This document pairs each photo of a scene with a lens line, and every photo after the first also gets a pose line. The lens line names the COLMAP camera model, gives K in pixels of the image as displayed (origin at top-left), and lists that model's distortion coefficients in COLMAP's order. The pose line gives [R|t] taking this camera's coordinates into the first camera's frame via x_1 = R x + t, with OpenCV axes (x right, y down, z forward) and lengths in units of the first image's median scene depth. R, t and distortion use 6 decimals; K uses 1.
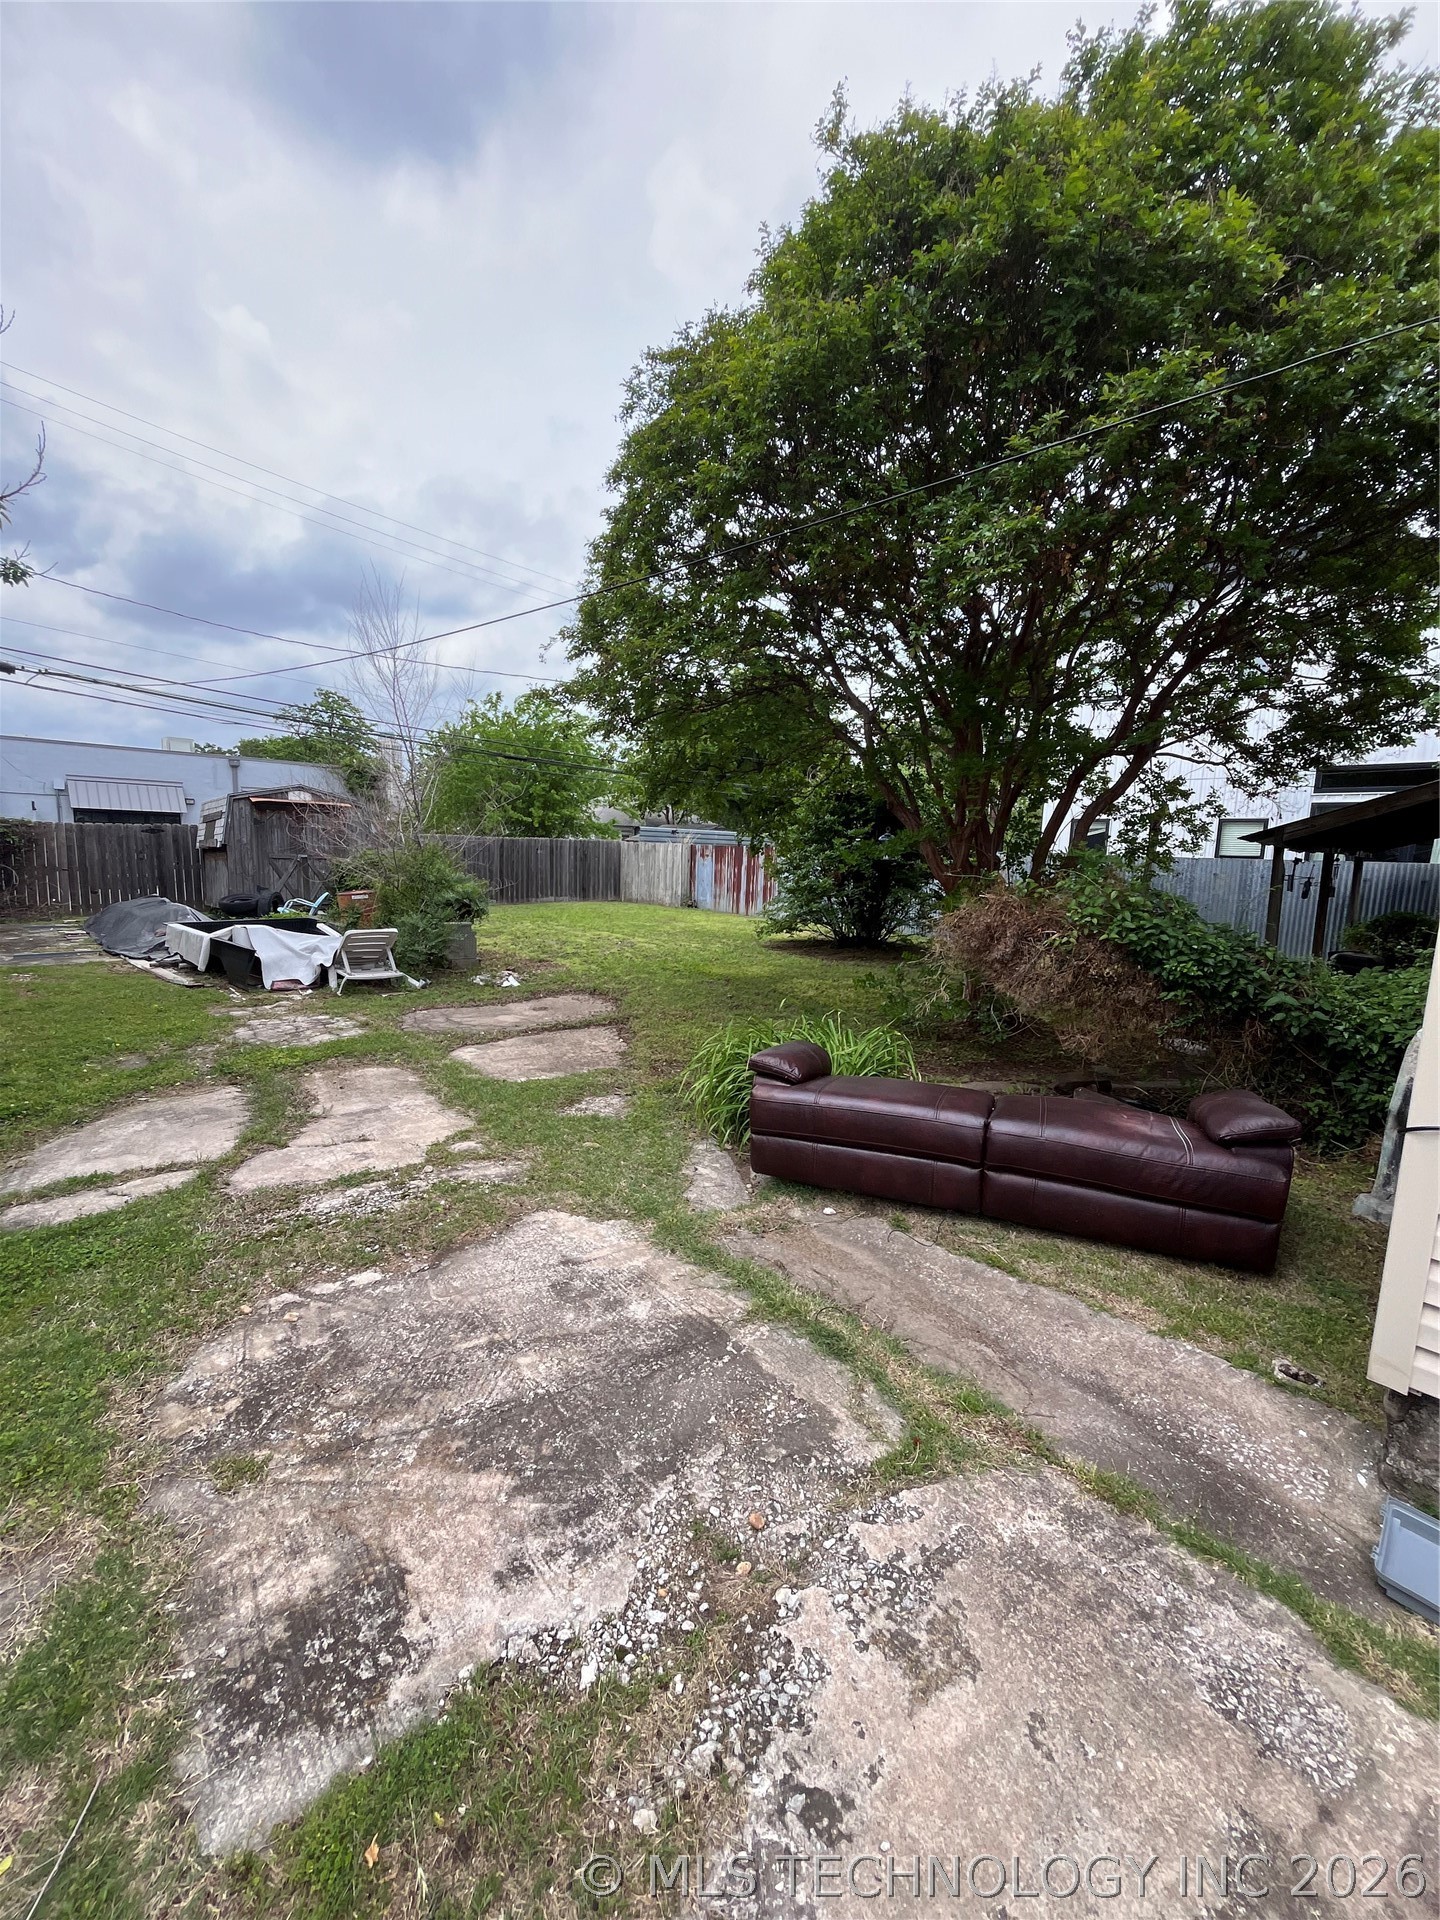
lens RADIAL K [[772.7, 0, 720.5], [0, 772.7, 957.1], [0, 0, 1]] dist [-0.003921, -0.000456]
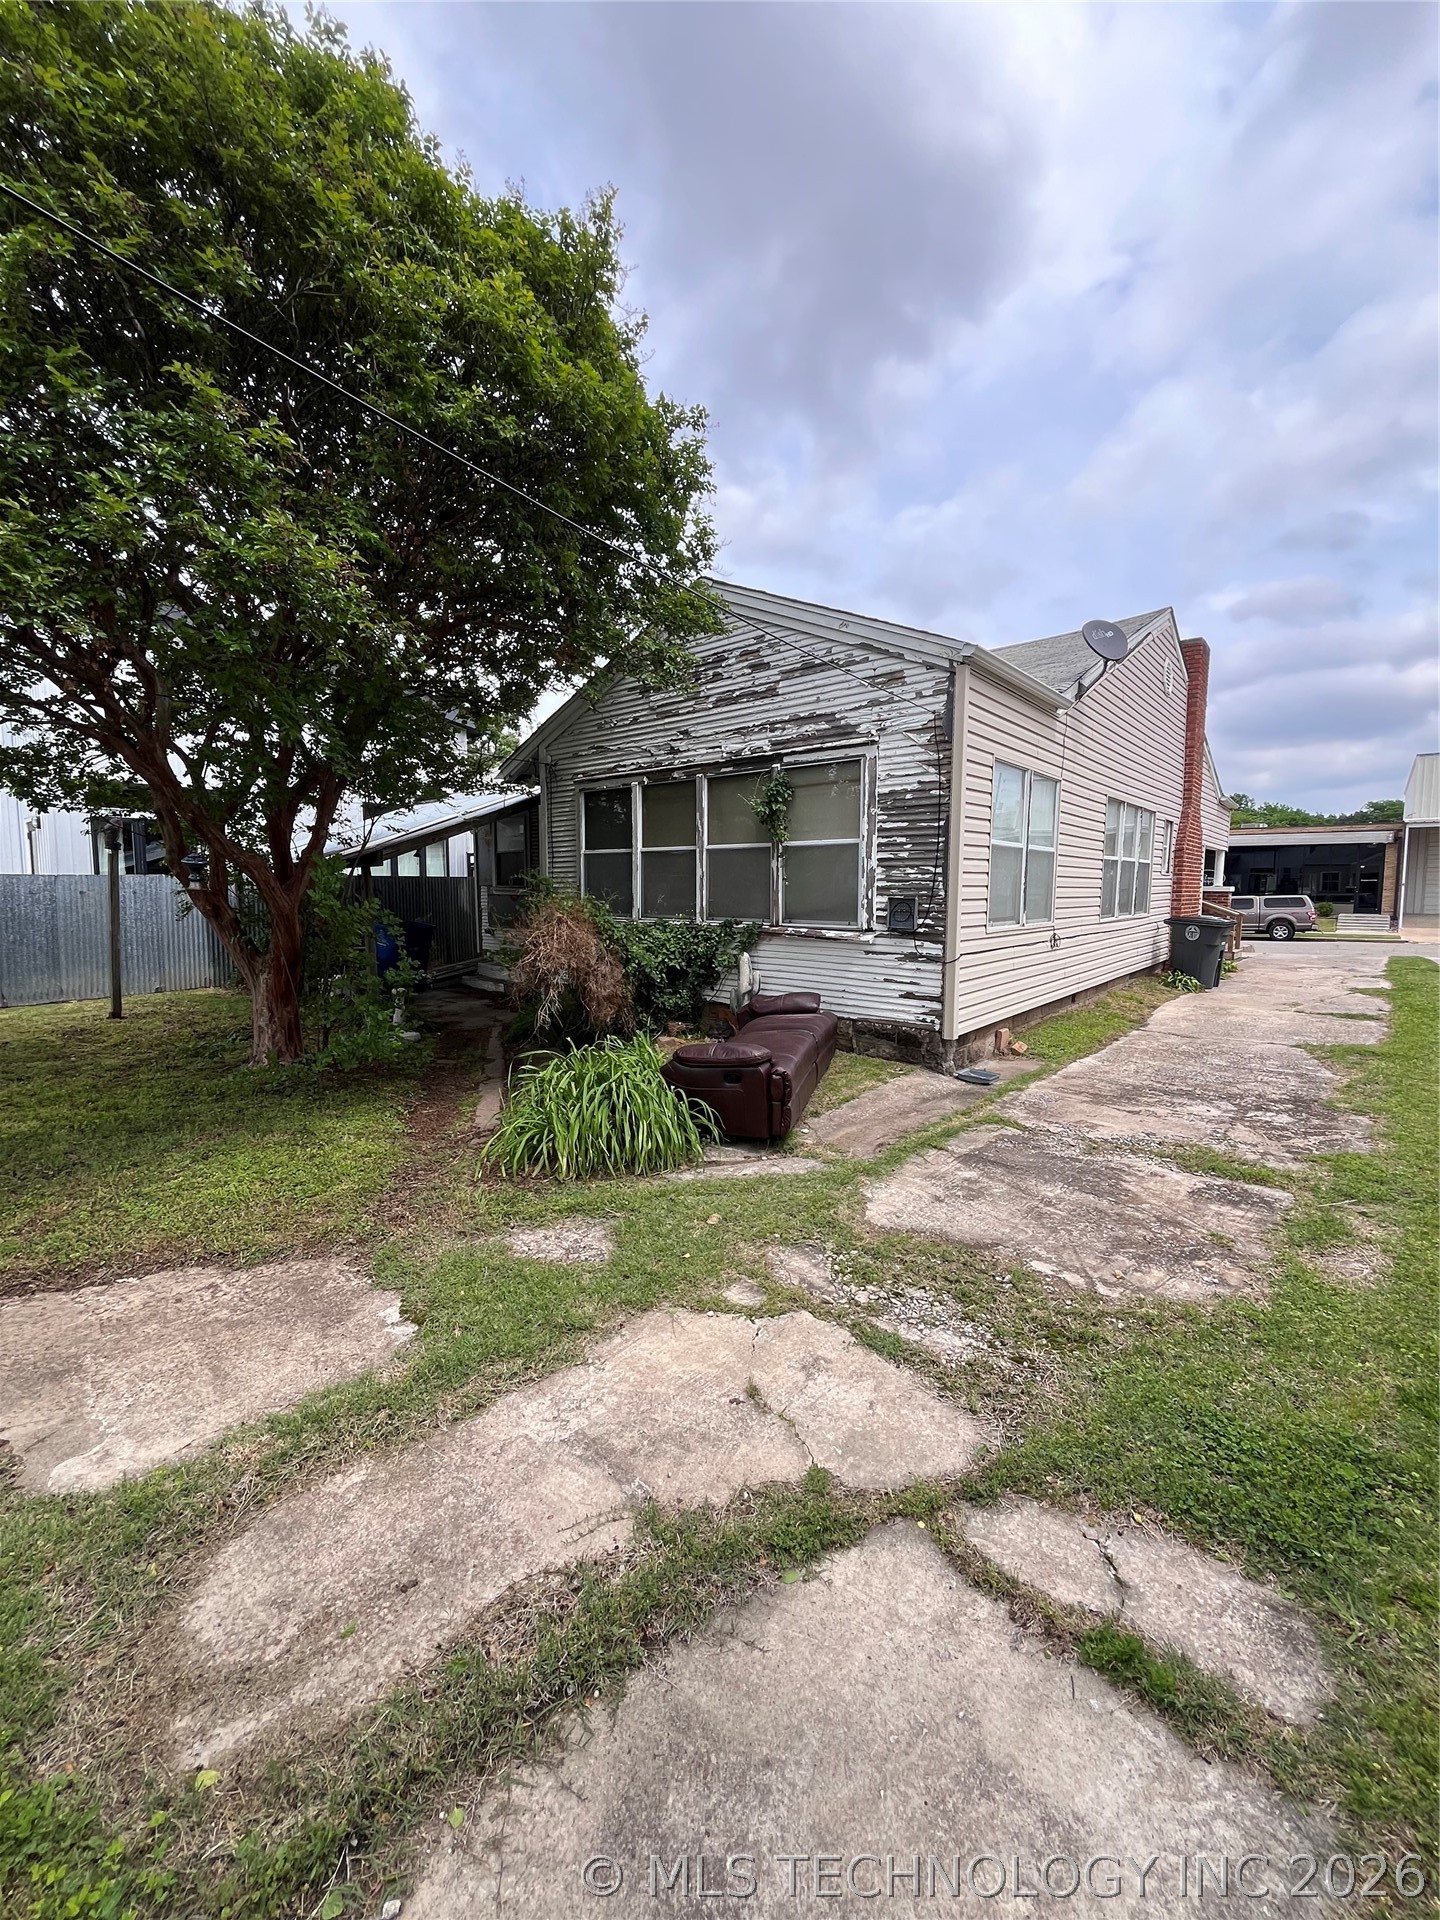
lens RADIAL K [[772.7, 0, 718.9], [0, 772.7, 953.5], [0, 0, 1]] dist [-0.003921, -0.000456]
pose [[-0.125085, -0.124621, 0.984288, -1.727157], [0.131015, 0.981317, 0.140894, -0.311172], [-0.983458, 0.146580, -0.106421, 1.792819]]
